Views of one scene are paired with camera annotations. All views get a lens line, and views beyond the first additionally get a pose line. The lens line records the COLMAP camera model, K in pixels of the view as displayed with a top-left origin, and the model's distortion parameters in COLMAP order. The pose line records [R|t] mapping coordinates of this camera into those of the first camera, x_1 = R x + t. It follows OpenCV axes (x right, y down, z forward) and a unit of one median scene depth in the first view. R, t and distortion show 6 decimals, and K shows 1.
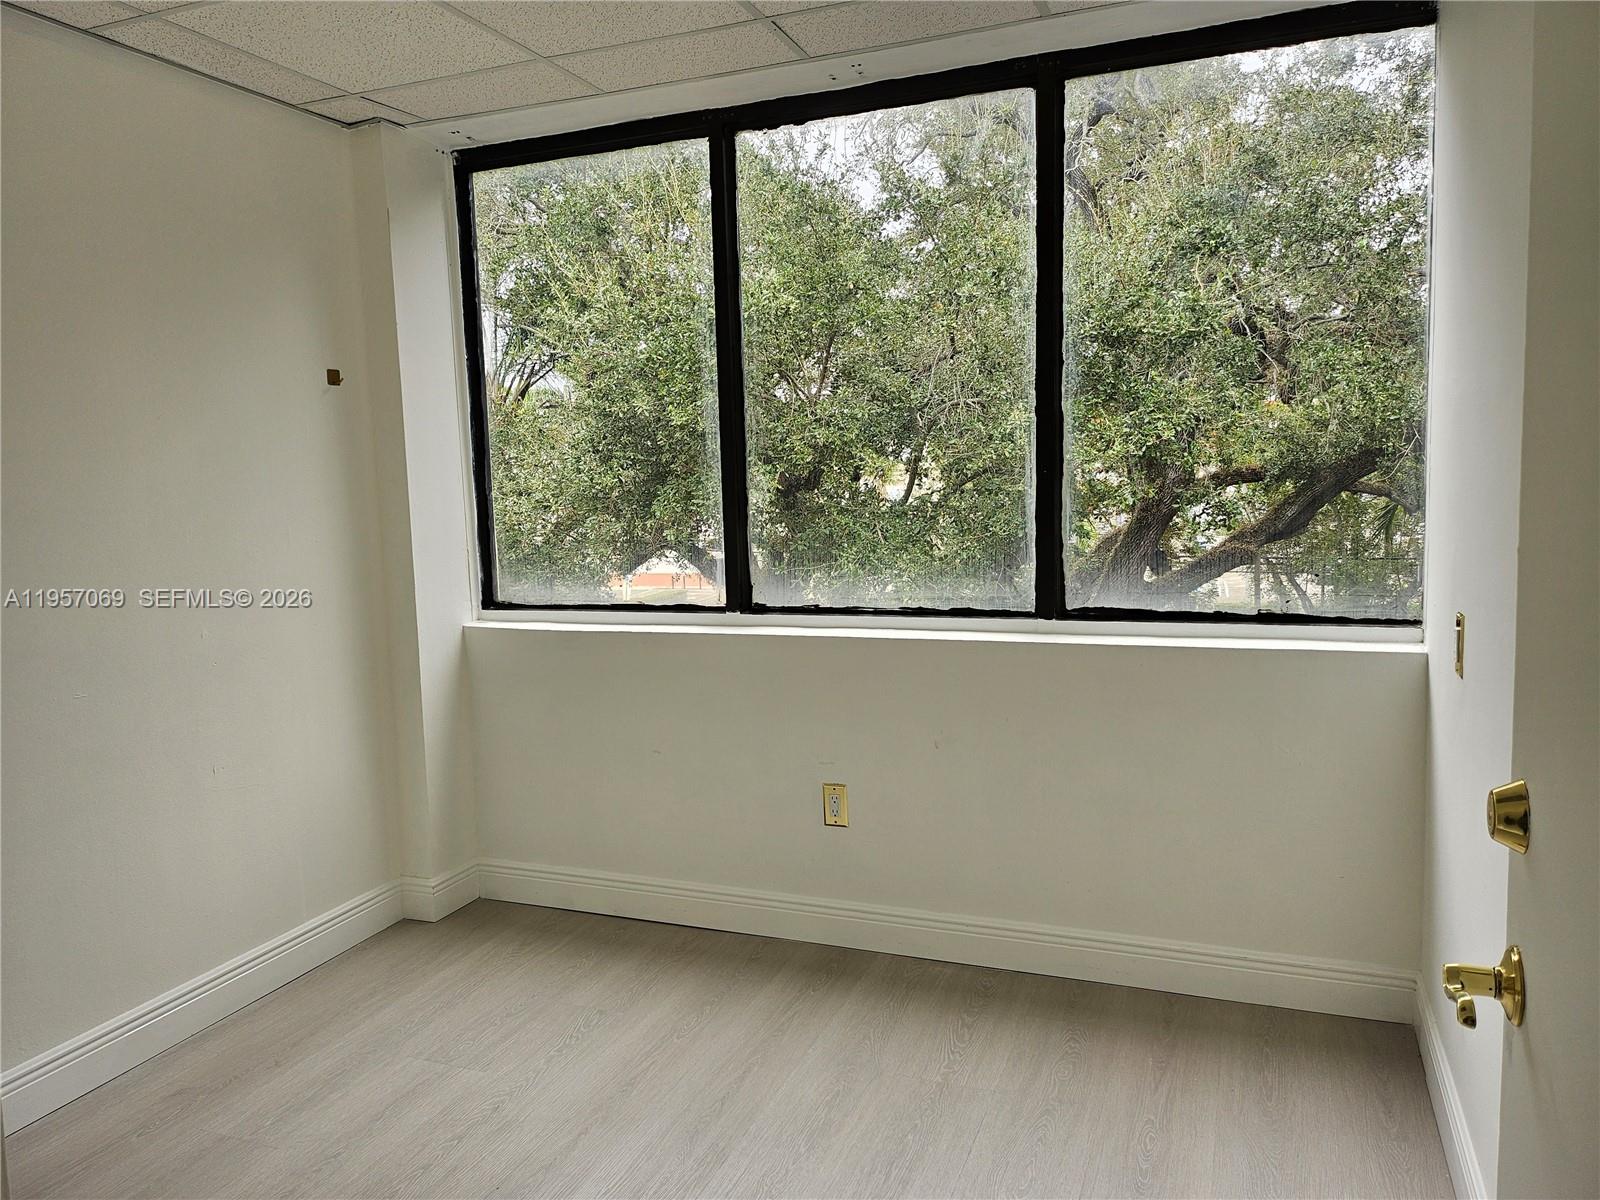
lens RADIAL K [[1156.8, 0, 800.0], [0, 1156.8, 600.0], [0, 0, 1]] dist [-0.052571, -0.000303]
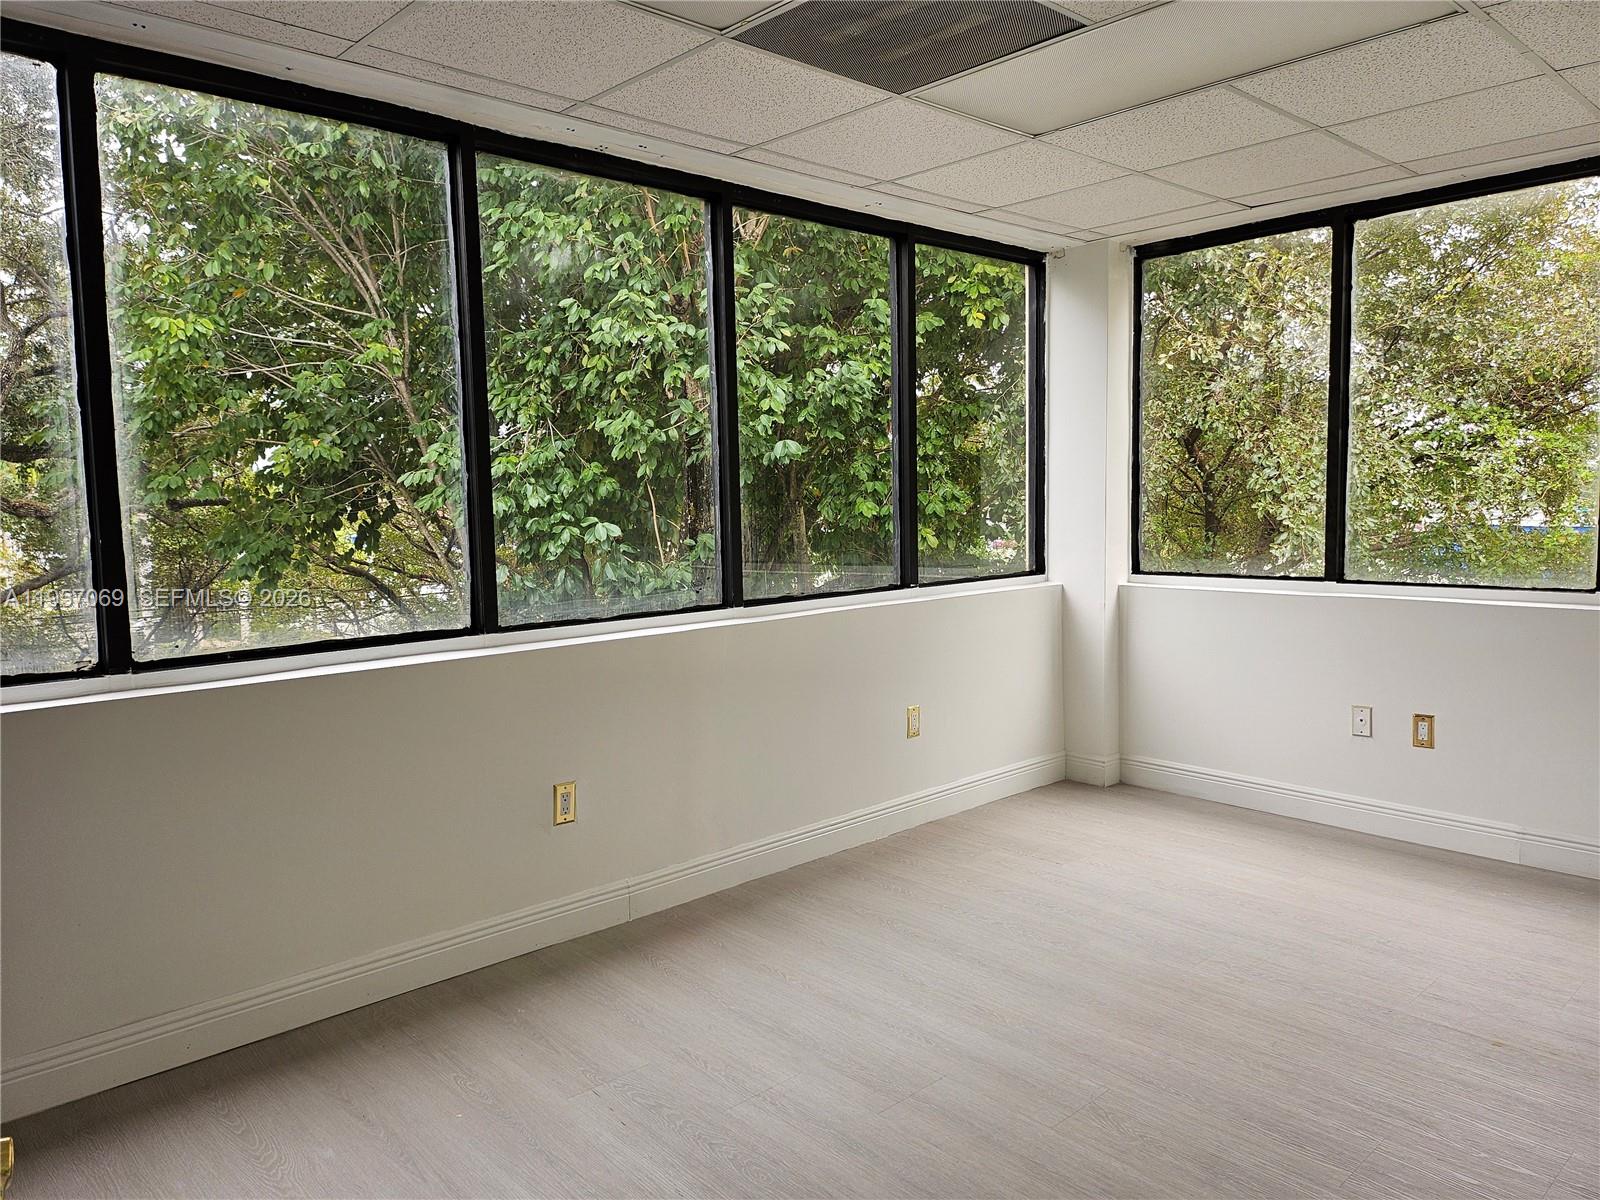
lens RADIAL K [[1132.9, 0, 800.0], [0, 1132.9, 600.0], [0, 0, 1]] dist [0.040389, 0.000066]
pose [[0.420364, -0.063869, 0.905105, -0.645738], [0.103303, 0.994402, 0.022193, -0.009559], [-0.901456, 0.084170, 0.424609, 0.261918]]
